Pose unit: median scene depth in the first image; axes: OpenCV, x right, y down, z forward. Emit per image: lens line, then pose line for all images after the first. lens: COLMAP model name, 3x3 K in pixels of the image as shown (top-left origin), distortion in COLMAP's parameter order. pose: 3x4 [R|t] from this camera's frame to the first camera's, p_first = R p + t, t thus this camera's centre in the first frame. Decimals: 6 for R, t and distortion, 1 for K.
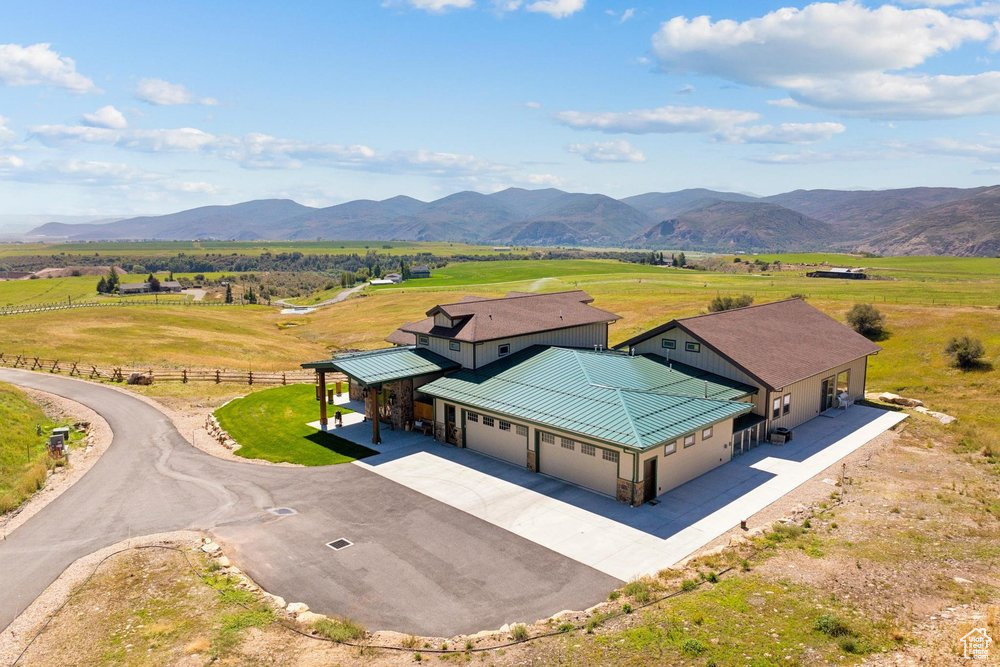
lens RADIAL K [[699.9, 0, 502.8], [0, 699.9, 330.0], [0, 0, 1]] dist [-0.041080, 0.004009]
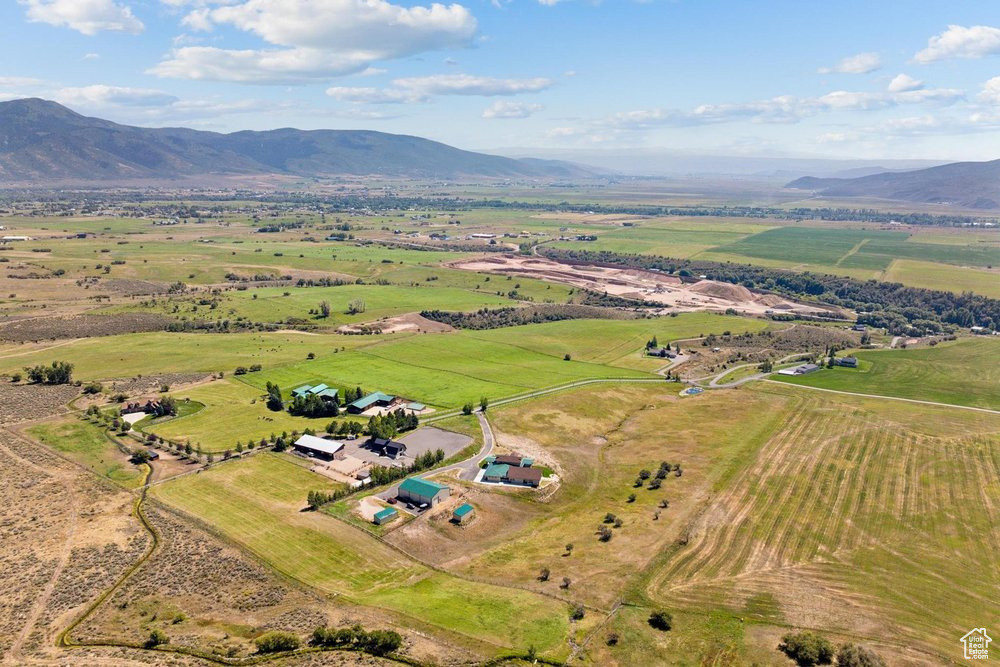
lens RADIAL K [[699.9, 0, 502.8], [0, 699.9, 330.0], [0, 0, 1]] dist [-0.041080, 0.004009]
pose [[0.537746, 0.192259, -0.820893, 0.314723], [-0.120460, 0.981184, 0.150890, -0.133585], [0.834457, 0.017744, 0.550787, -0.175644]]
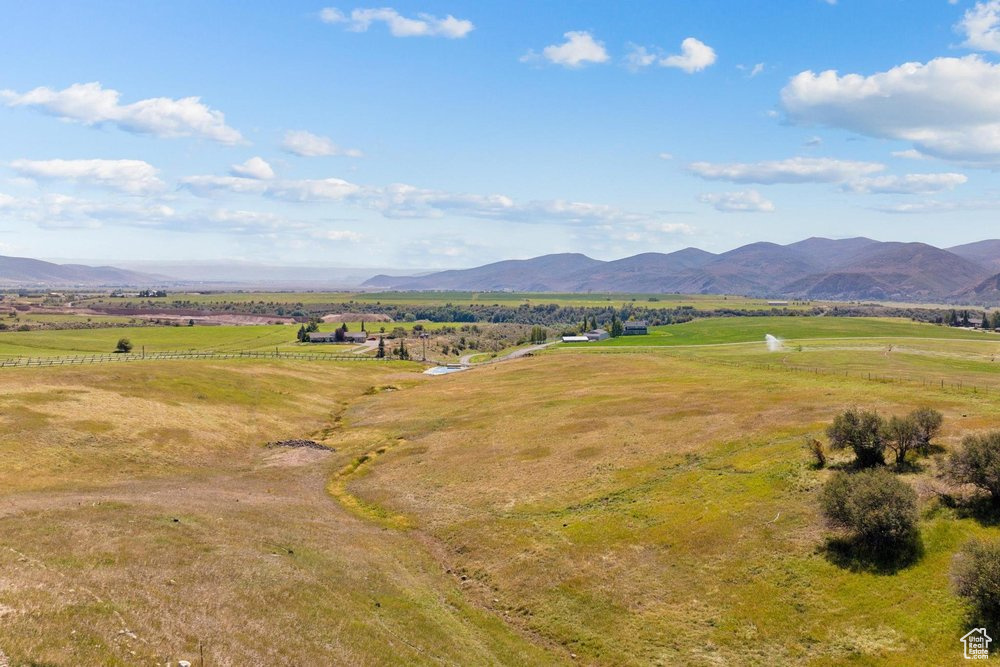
lens RADIAL K [[699.0, 0, 504.7], [0, 699.0, 334.6], [0, 0, 1]] dist [-0.031775, -0.003066]
pose [[0.917945, 0.028666, -0.395670, 0.037542], [-0.055561, 0.996845, -0.056677, -0.007832], [0.392797, 0.074010, 0.916642, 0.064339]]
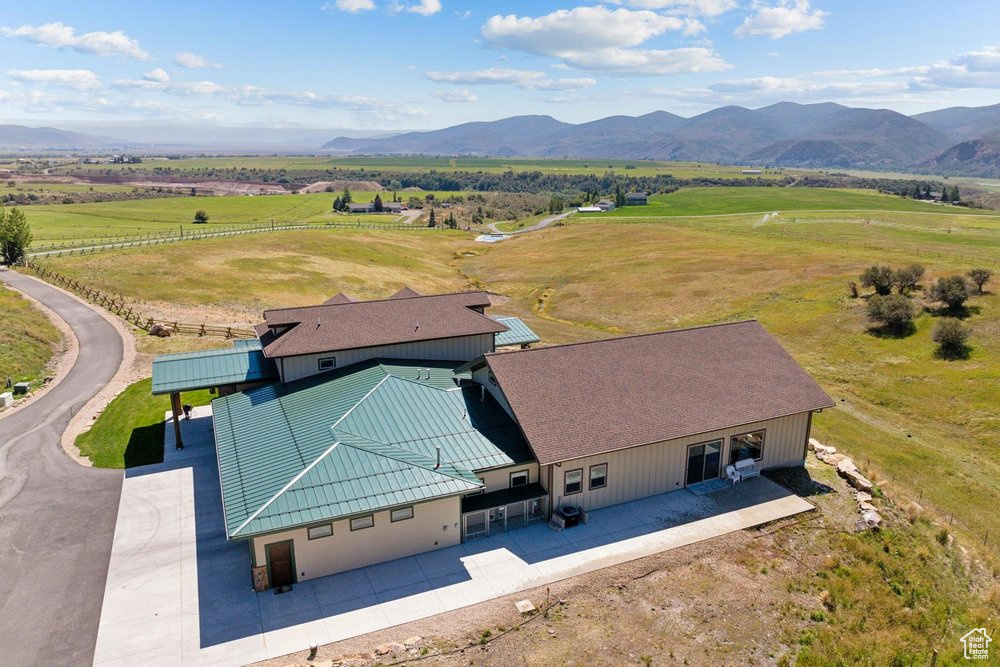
lens RADIAL K [[699.9, 0, 502.8], [0, 699.9, 330.0], [0, 0, 1]] dist [-0.041080, 0.004009]
pose [[0.936669, 0.094530, -0.337218, 0.024198], [-0.055150, 0.990683, 0.124525, -0.006565], [0.345847, -0.098041, 0.933155, 0.009670]]
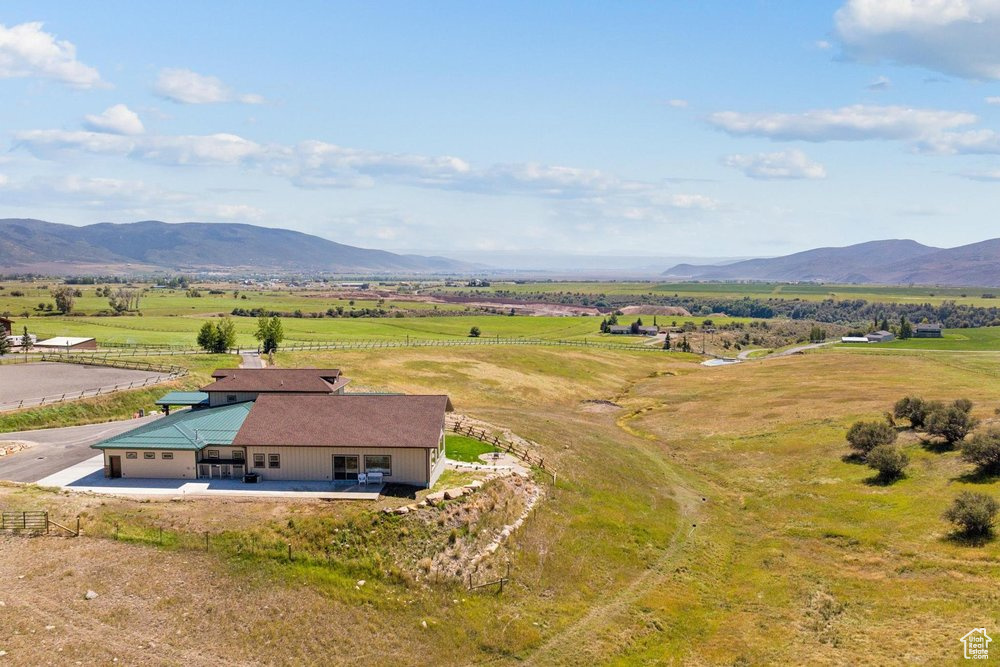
lens RADIAL K [[699.9, 0, 502.8], [0, 699.9, 330.0], [0, 0, 1]] dist [-0.041080, 0.004009]
pose [[0.671094, 0.061866, -0.738786, 0.077993], [-0.104808, 0.994421, -0.011932, -0.008646], [0.733926, 0.085438, 0.673834, 0.014247]]
